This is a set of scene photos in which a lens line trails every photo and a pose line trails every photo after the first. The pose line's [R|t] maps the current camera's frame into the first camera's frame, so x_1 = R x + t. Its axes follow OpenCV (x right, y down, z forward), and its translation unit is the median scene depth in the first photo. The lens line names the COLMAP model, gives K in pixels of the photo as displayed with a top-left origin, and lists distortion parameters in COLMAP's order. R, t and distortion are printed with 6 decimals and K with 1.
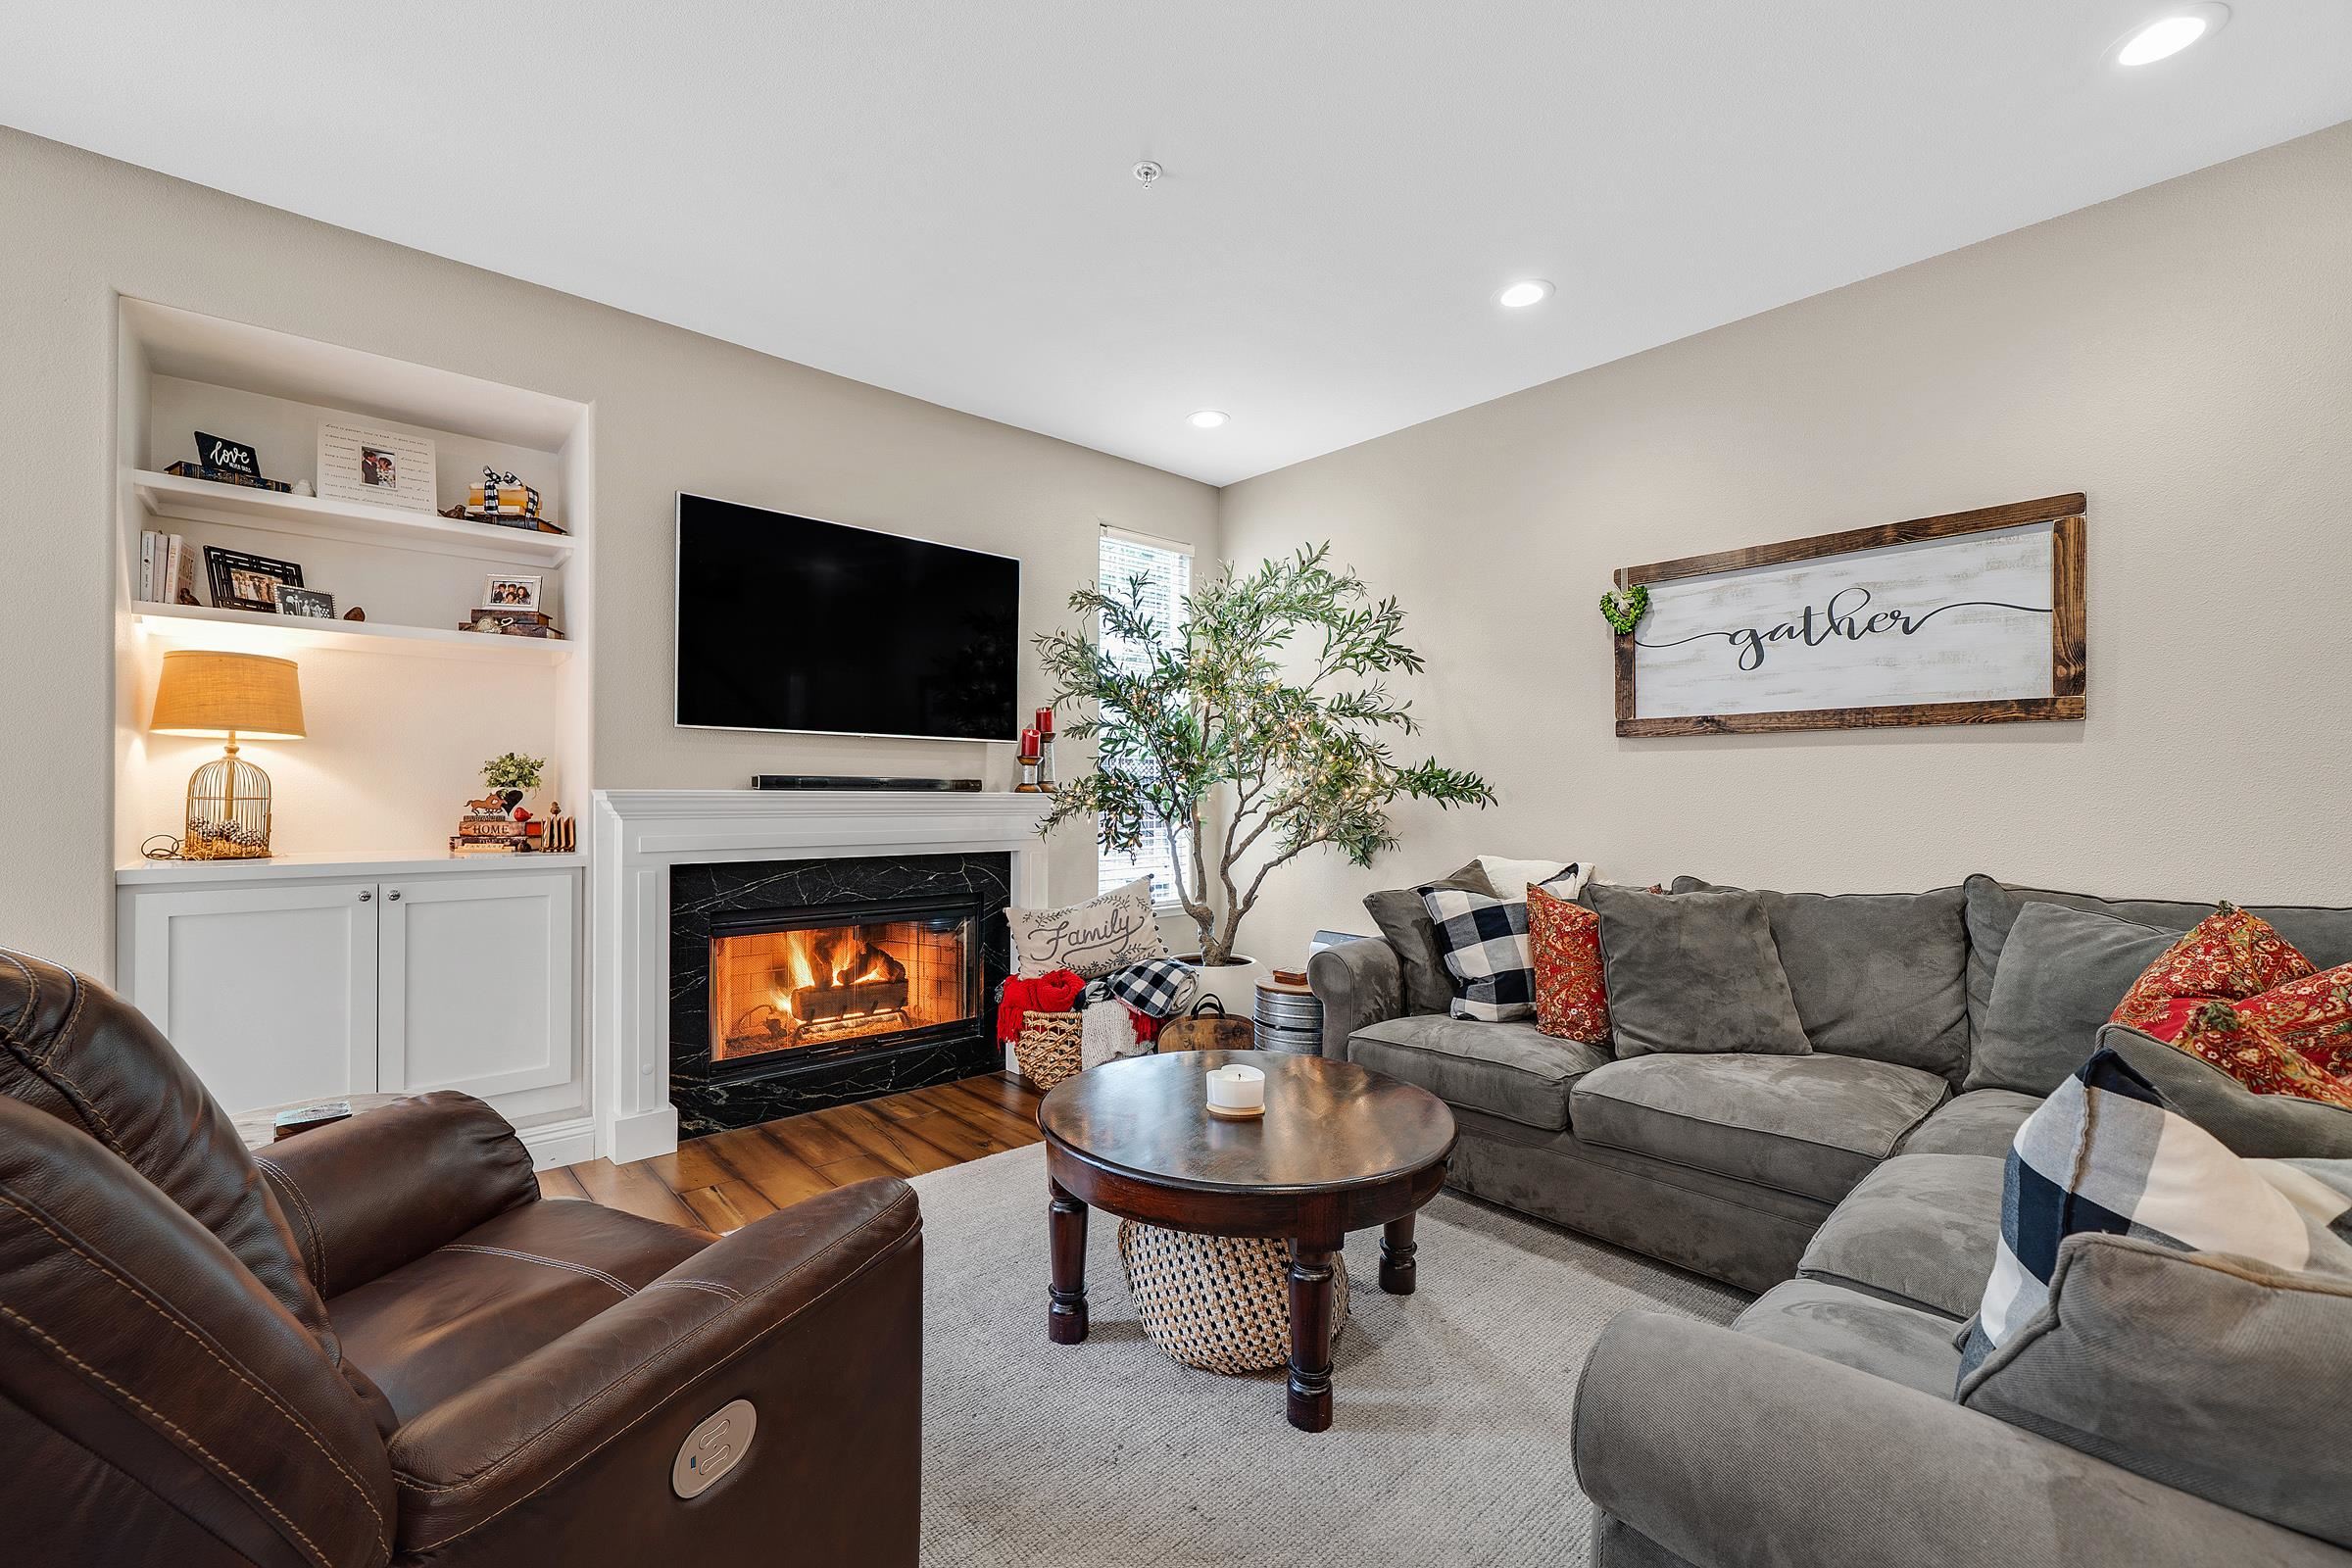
lens RADIAL K [[963.5, 0, 1154.0], [0, 963.5, 792.5], [0, 0, 1]] dist [0.000394, 0.000296]
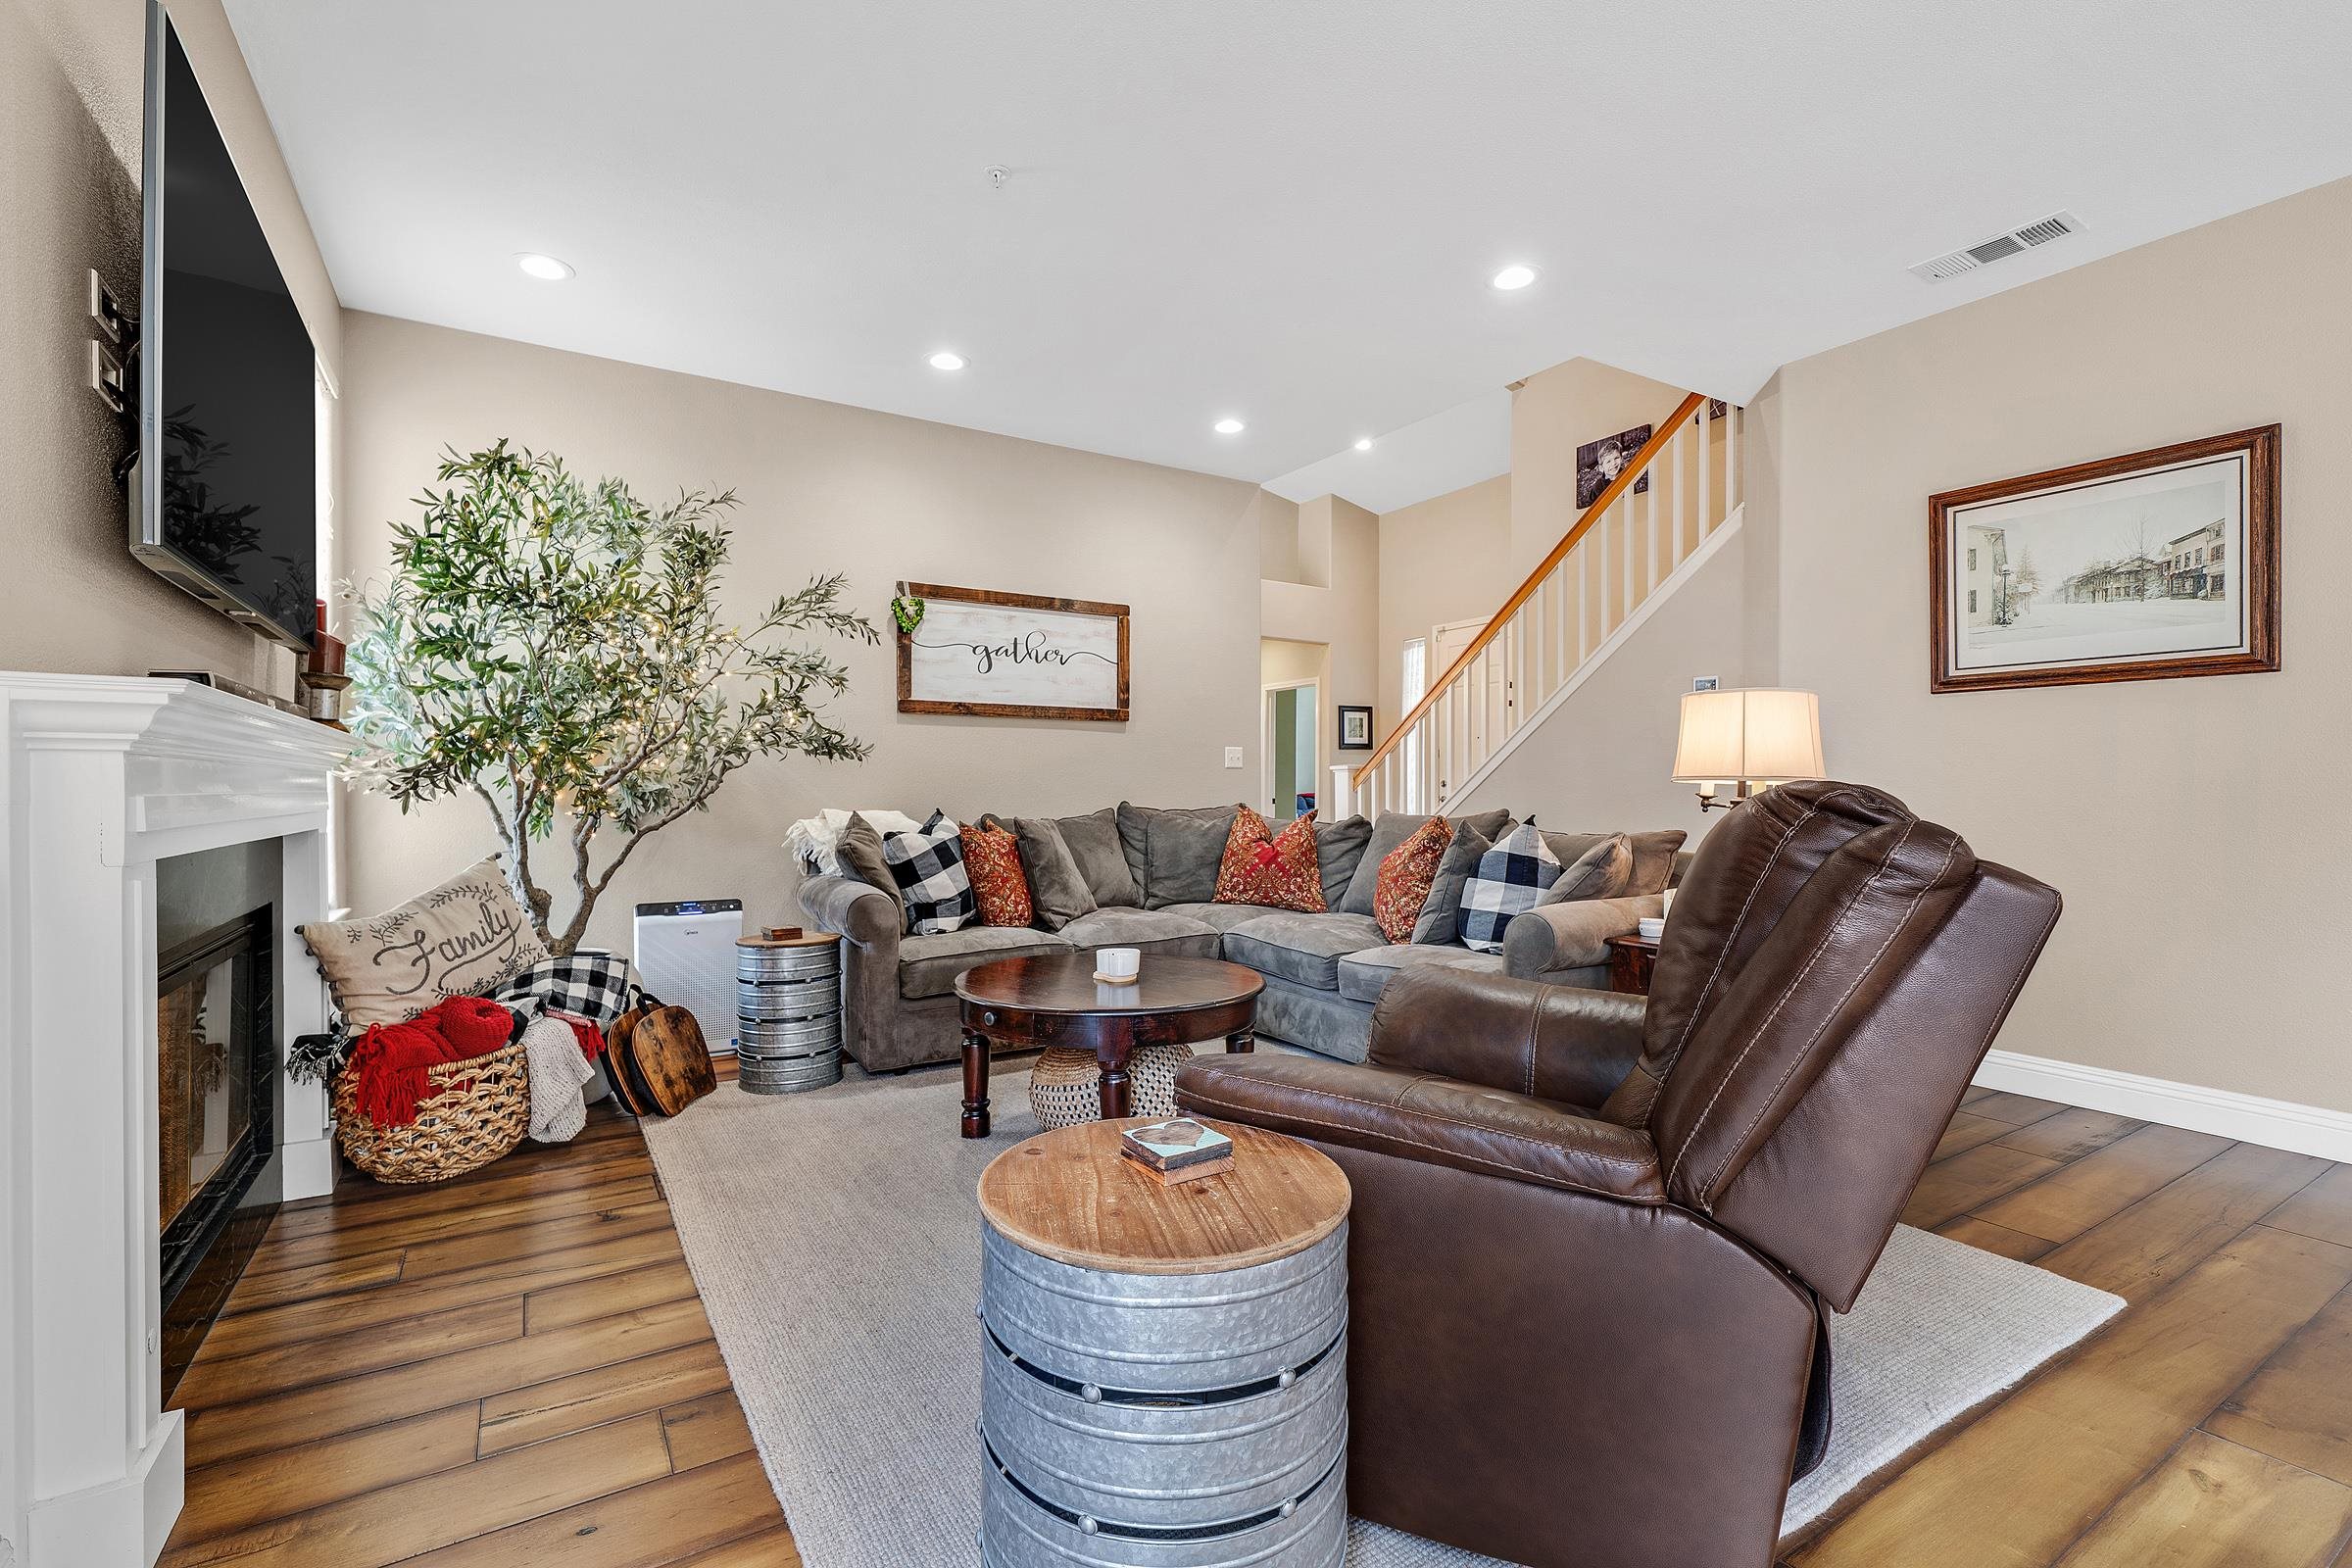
lens RADIAL K [[1051.8, 0, 1158.1], [0, 1051.8, 786.2], [0, 0, 1]] dist [0.001205, -0.000315]
pose [[0.162492, 0.000134, 0.986710, -0.944348], [0.002190, 0.999997, -0.000497, 0.046938], [-0.986707, 0.002242, 0.162492, 0.496305]]
